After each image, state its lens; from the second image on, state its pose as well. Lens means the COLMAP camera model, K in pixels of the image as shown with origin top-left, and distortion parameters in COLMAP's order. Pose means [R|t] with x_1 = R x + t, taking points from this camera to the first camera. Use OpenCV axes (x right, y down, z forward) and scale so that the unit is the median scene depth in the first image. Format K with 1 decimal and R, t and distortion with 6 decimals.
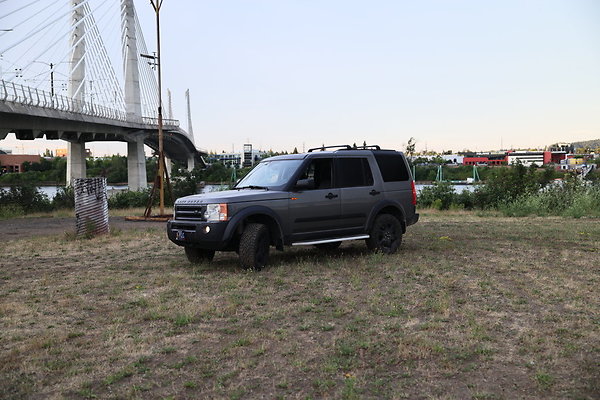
lens RADIAL K [[636.8, 0, 300.0], [0, 636.8, 200.0], [0, 0, 1]] dist [0.016609, 0.034598]
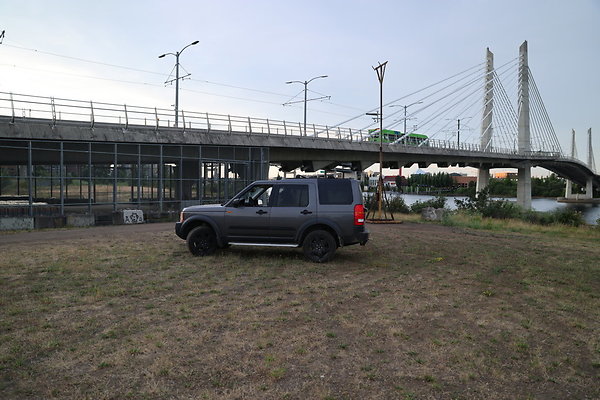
lens RADIAL K [[406.8, 0, 300.6], [0, 406.8, 203.4], [0, 0, 1]] dist [-0.114854, 0.092645]
pose [[0.676444, 0.055629, -0.734391, 0.506622], [-0.058028, 0.998069, 0.022152, -0.033612], [0.734205, 0.027631, 0.678365, 0.318223]]
